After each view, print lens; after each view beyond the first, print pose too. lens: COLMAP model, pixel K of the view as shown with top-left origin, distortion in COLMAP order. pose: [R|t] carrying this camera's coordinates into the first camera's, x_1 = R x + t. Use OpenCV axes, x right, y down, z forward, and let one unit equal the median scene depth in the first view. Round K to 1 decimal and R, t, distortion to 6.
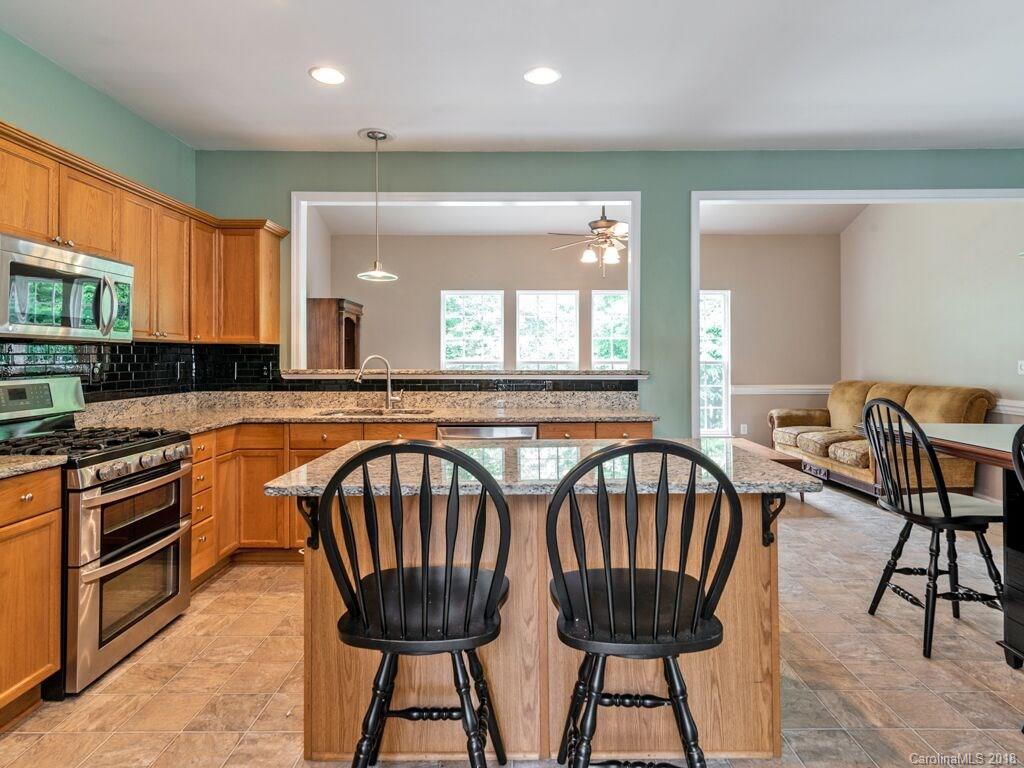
lens RADIAL K [[594.9, 0, 509.1], [0, 594.9, 359.4], [0, 0, 1]] dist [-0.001891, -0.000535]
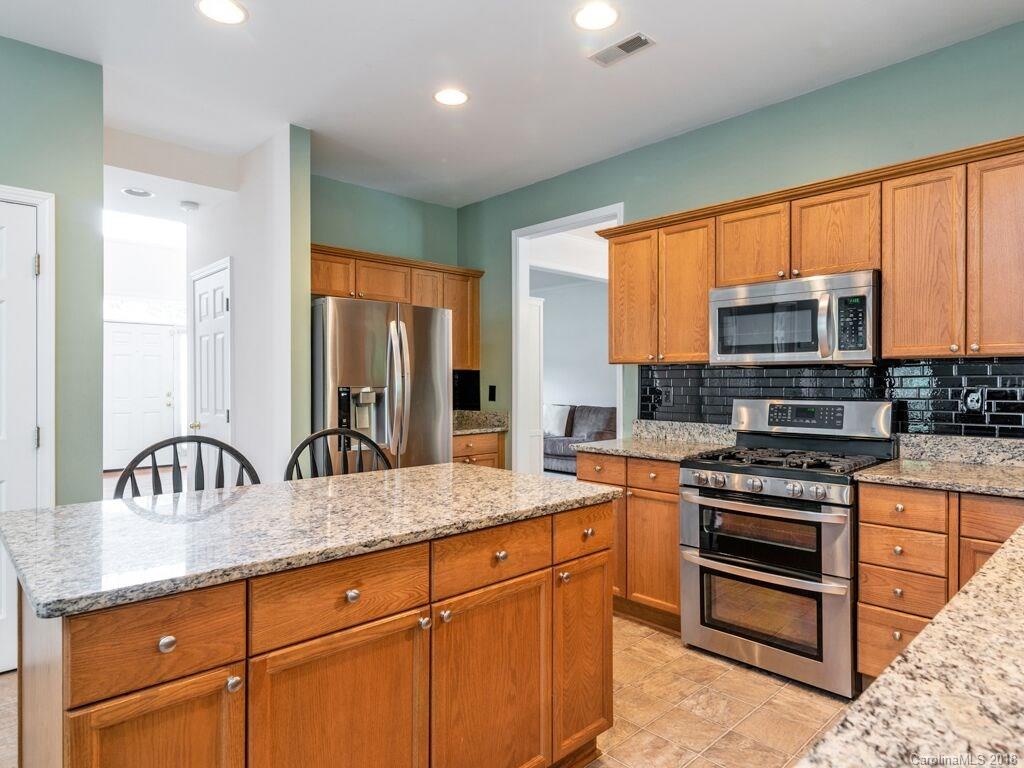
lens RADIAL K [[622.0, 0, 499.8], [0, 622.0, 383.3], [0, 0, 1]] dist [-0.000250, -0.000568]
pose [[-0.731308, 0.009904, -0.681975, 0.268186], [0.005170, 0.999946, 0.008978, -0.007343], [0.682028, 0.003040, -0.731320, 0.966419]]
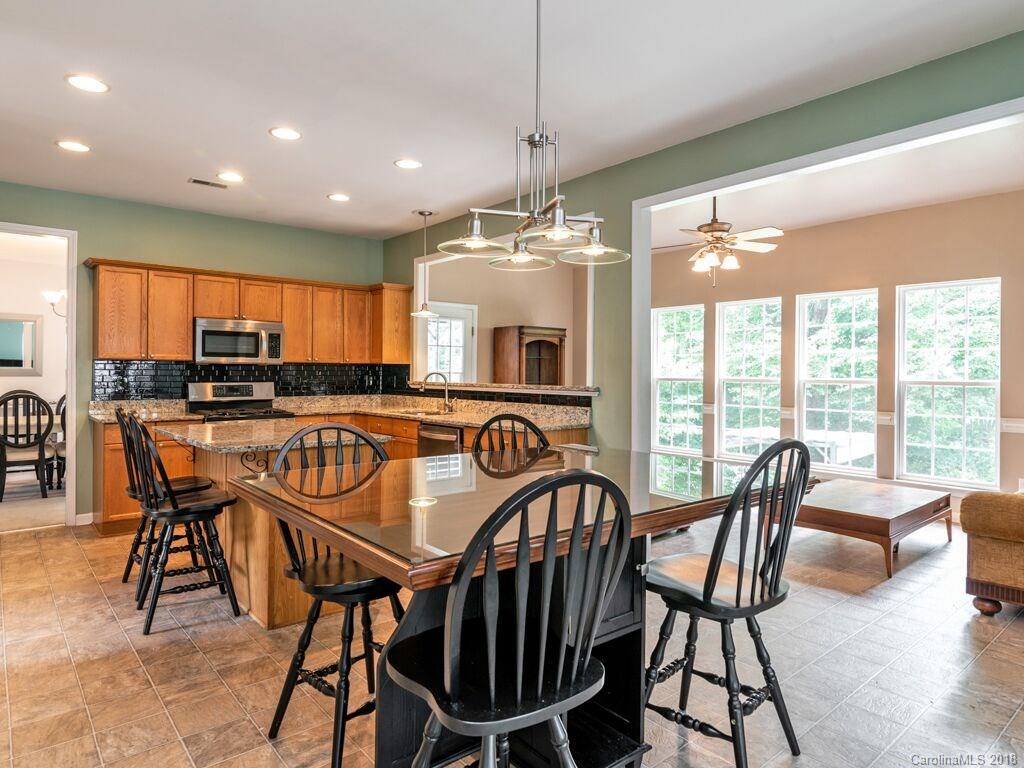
lens RADIAL K [[622.0, 0, 499.8], [0, 622.0, 383.3], [0, 0, 1]] dist [-0.000250, -0.000568]
pose [[0.633065, 0.018079, -0.773887, 1.001635], [-0.007989, 0.999827, 0.016822, -0.005336], [0.774057, -0.004467, 0.633100, 0.211224]]
